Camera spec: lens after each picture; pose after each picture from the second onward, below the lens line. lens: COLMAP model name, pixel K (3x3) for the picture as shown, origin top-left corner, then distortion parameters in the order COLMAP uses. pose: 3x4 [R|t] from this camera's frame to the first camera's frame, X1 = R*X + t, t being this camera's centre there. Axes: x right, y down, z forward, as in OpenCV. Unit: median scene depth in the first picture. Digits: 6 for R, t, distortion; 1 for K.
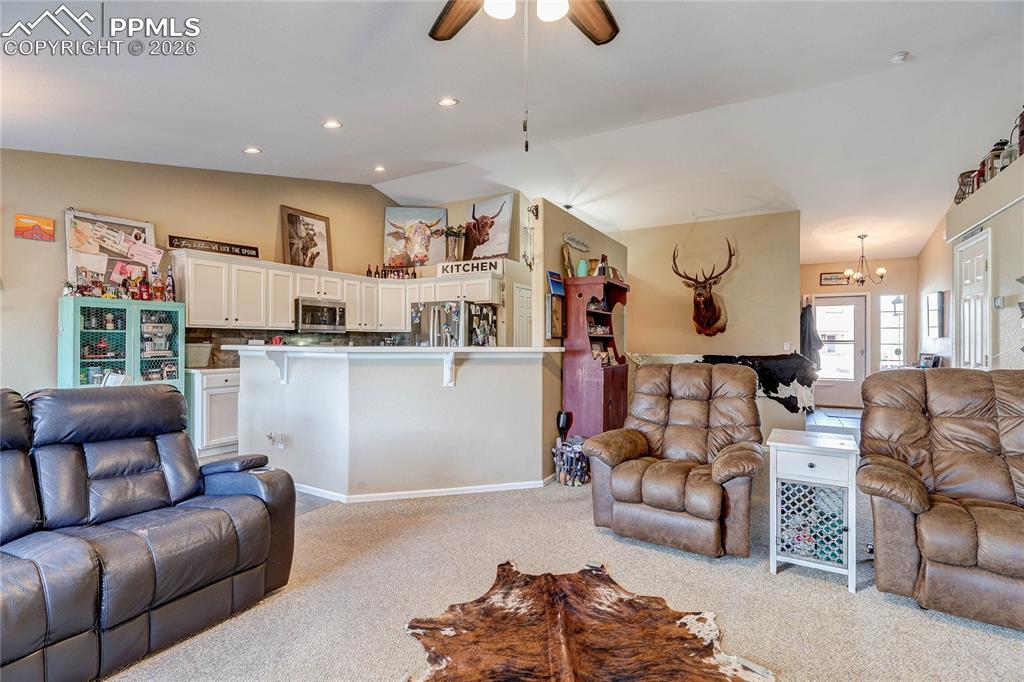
lens RADIAL K [[477.2, 0, 508.1], [0, 477.2, 337.6], [0, 0, 1]] dist [-0.000746, -0.000280]
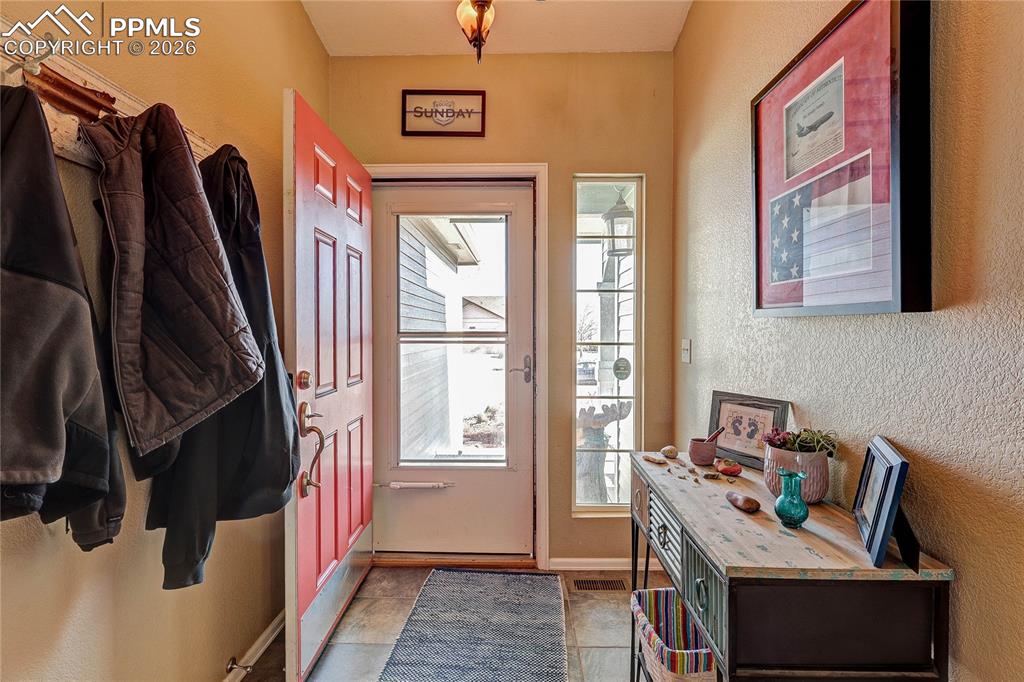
lens RADIAL K [[477.2, 0, 514.3], [0, 477.2, 334.9], [0, 0, 1]] dist [-0.000746, -0.000280]
pose [[0.869188, -0.004063, 0.494466, 0.355434], [0.001338, 0.999982, 0.005864, 0.003586], [-0.494481, -0.004436, 0.869177, 0.450051]]
